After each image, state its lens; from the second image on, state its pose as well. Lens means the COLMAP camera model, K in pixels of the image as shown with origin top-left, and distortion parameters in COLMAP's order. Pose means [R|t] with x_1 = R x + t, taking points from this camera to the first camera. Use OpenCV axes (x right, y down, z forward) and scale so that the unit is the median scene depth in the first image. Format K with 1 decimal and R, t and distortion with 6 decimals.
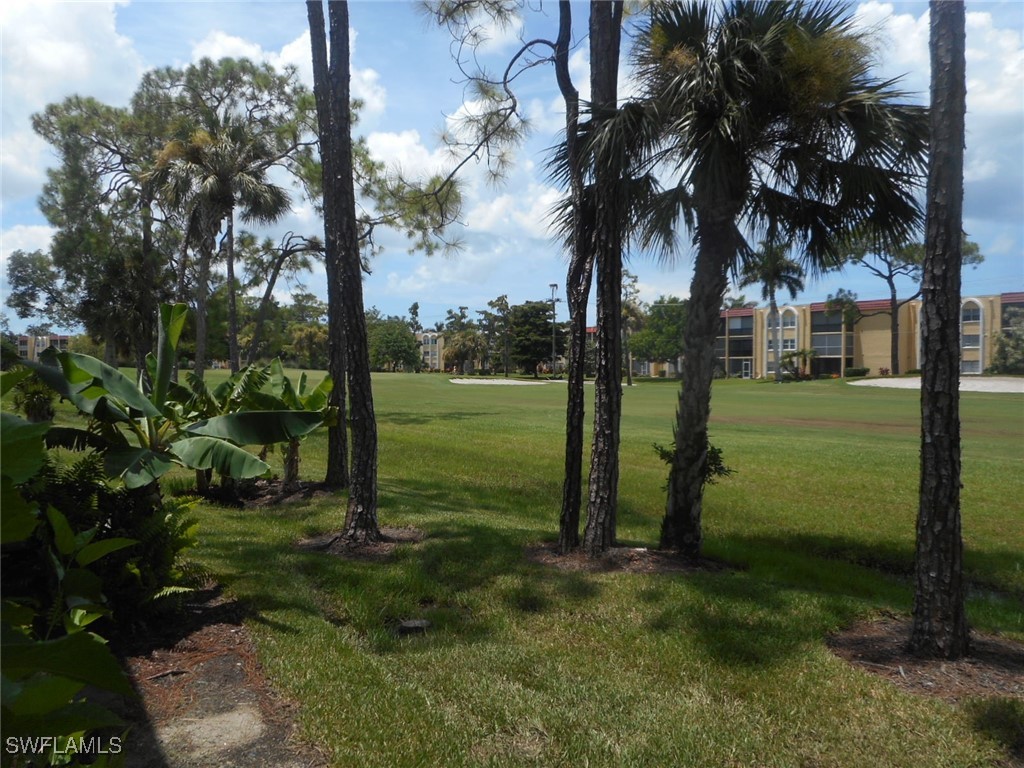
lens RADIAL K [[762.8, 0, 514.3], [0, 762.8, 384.6], [0, 0, 1]] dist [-0.007701, -0.002509]
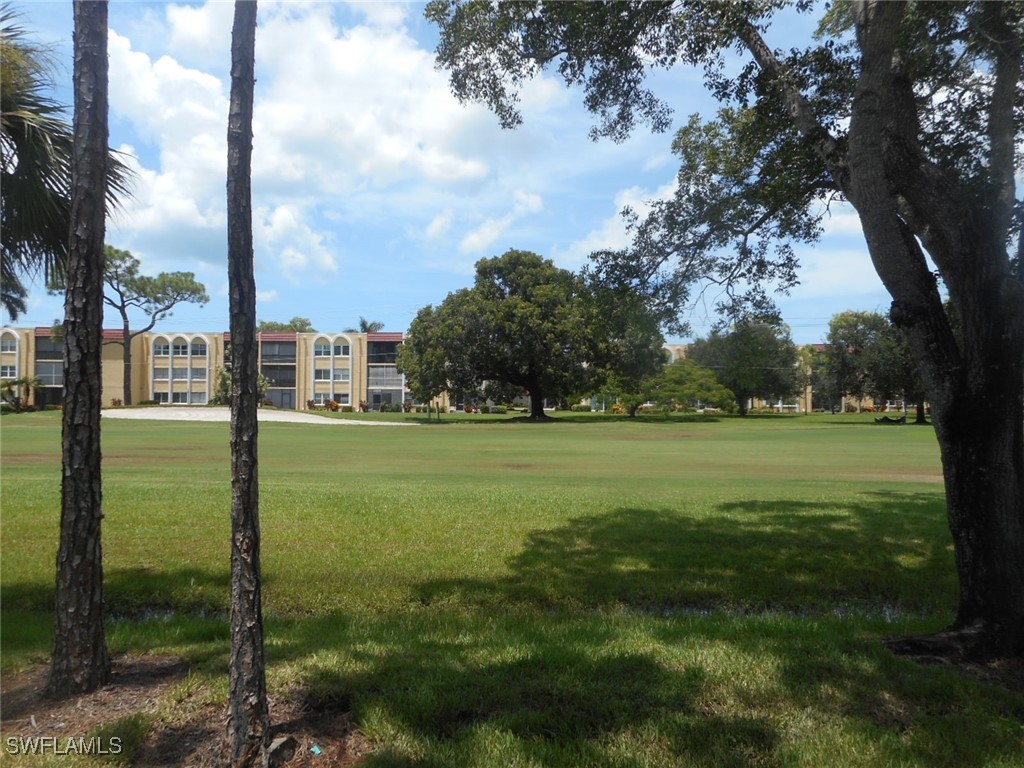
lens RADIAL K [[762.8, 0, 514.3], [0, 762.8, 384.6], [0, 0, 1]] dist [-0.007701, -0.002509]
pose [[0.594920, 0.020198, 0.803531, 0.095375], [0.012171, 0.999343, -0.034132, -0.001346], [-0.803692, 0.030086, 0.594284, -0.053605]]
